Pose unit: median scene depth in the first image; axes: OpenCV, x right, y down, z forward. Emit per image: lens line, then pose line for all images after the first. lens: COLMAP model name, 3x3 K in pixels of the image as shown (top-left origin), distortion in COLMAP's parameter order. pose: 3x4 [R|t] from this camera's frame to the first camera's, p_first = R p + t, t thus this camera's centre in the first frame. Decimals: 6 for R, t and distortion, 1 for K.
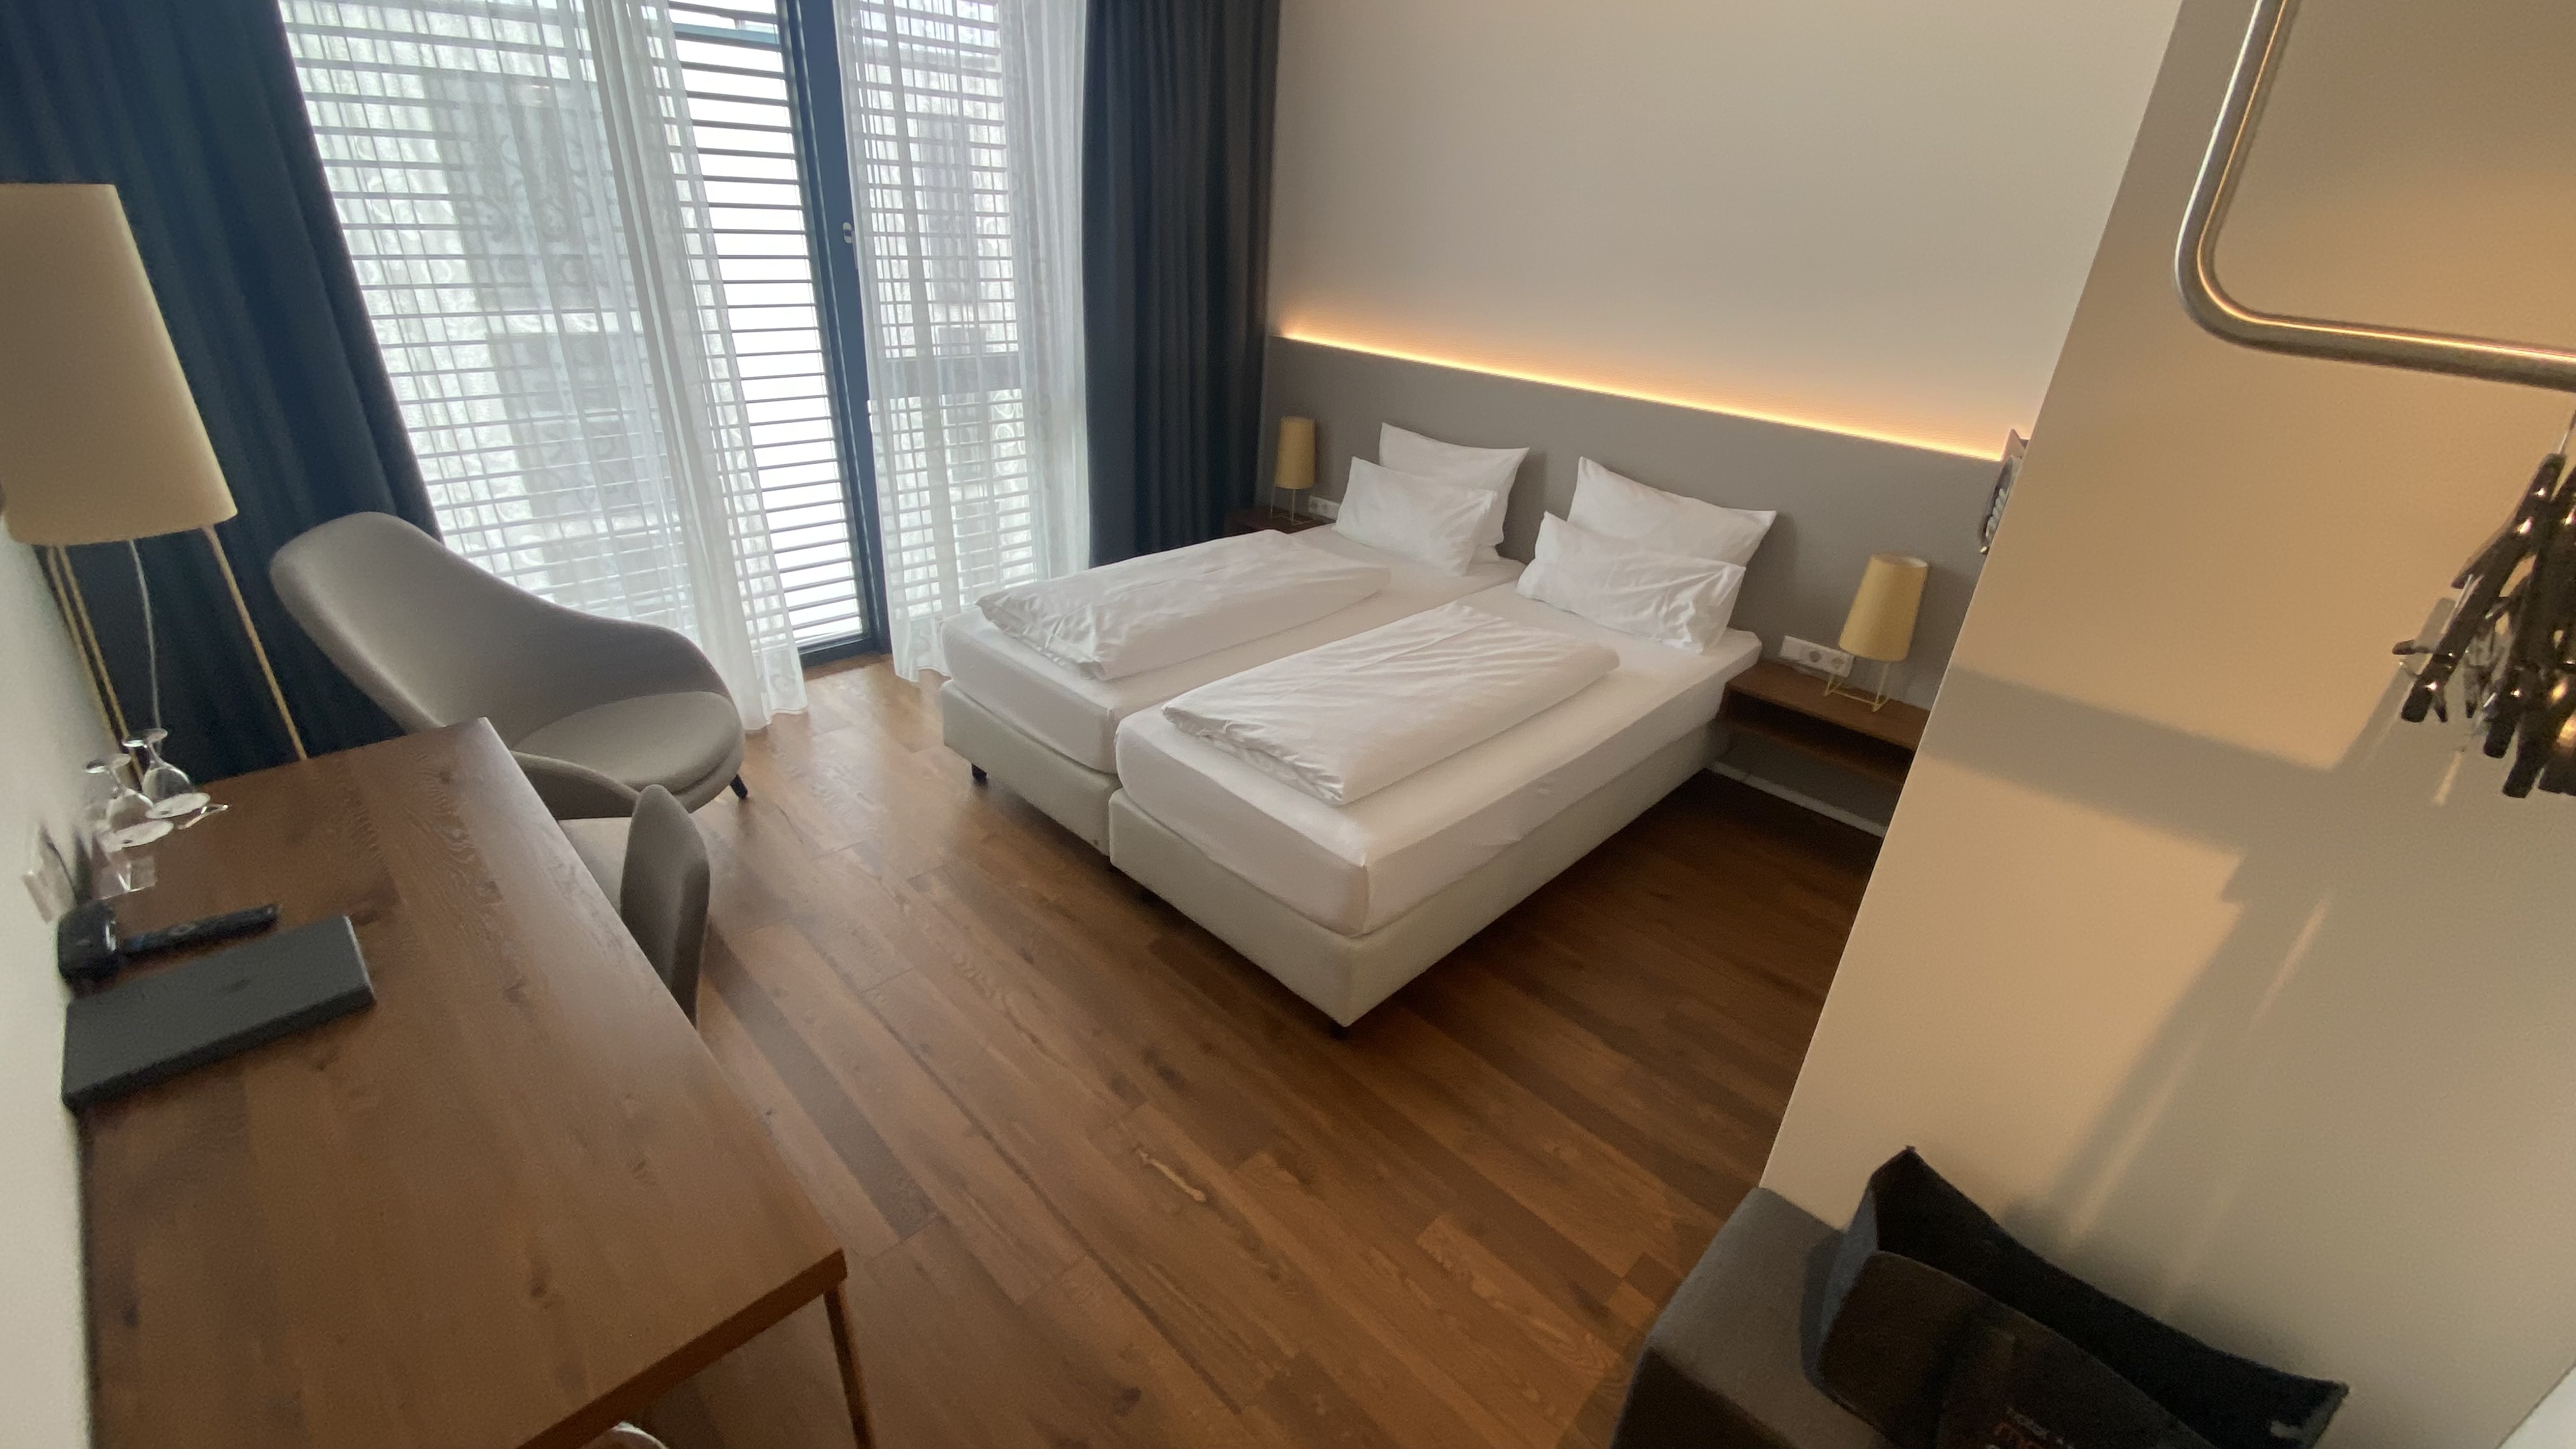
lens RADIAL K [[1094.4, 0, 1257.3], [0, 1094.4, 719.7], [0, 0, 1]] dist [0.093446, -0.052476]
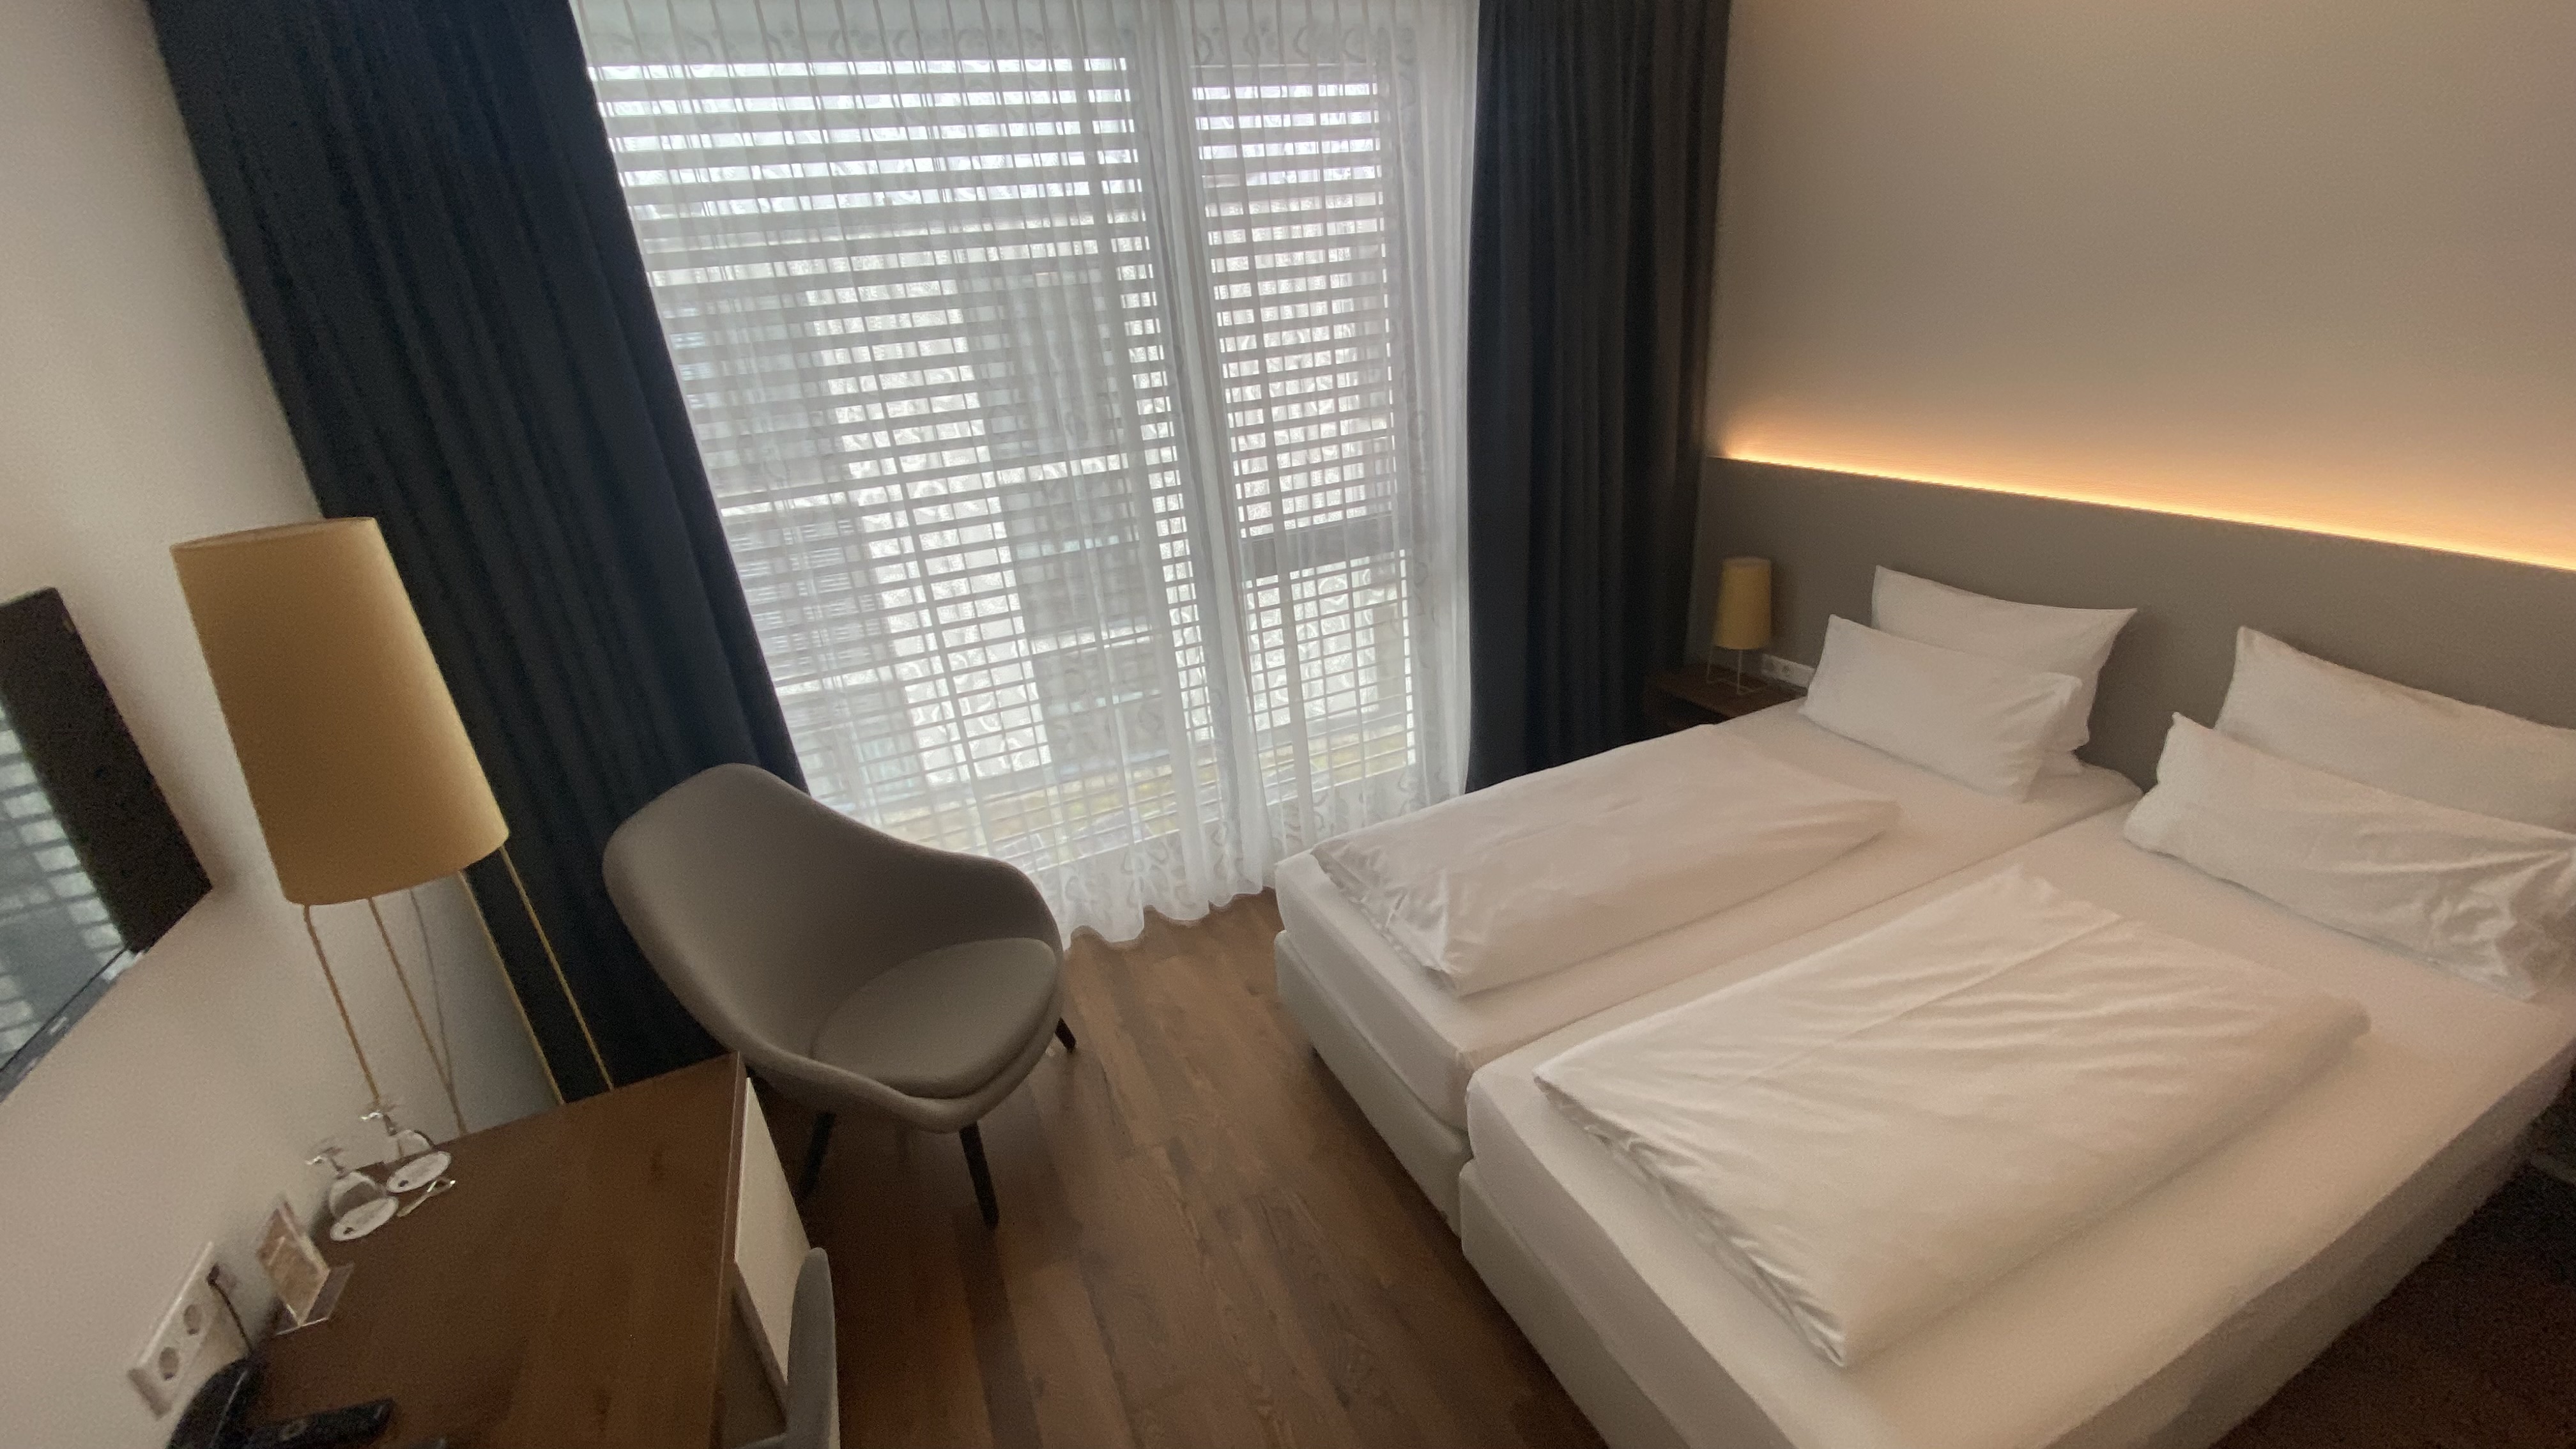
lens RADIAL K [[1094.4, 0, 1257.3], [0, 1094.4, 719.7], [0, 0, 1]] dist [0.093446, -0.052476]
pose [[0.930981, 0.008510, -0.364967, 0.003057], [-0.032847, 0.997626, -0.060525, -0.131791], [0.363586, 0.068336, 0.929051, 0.195648]]
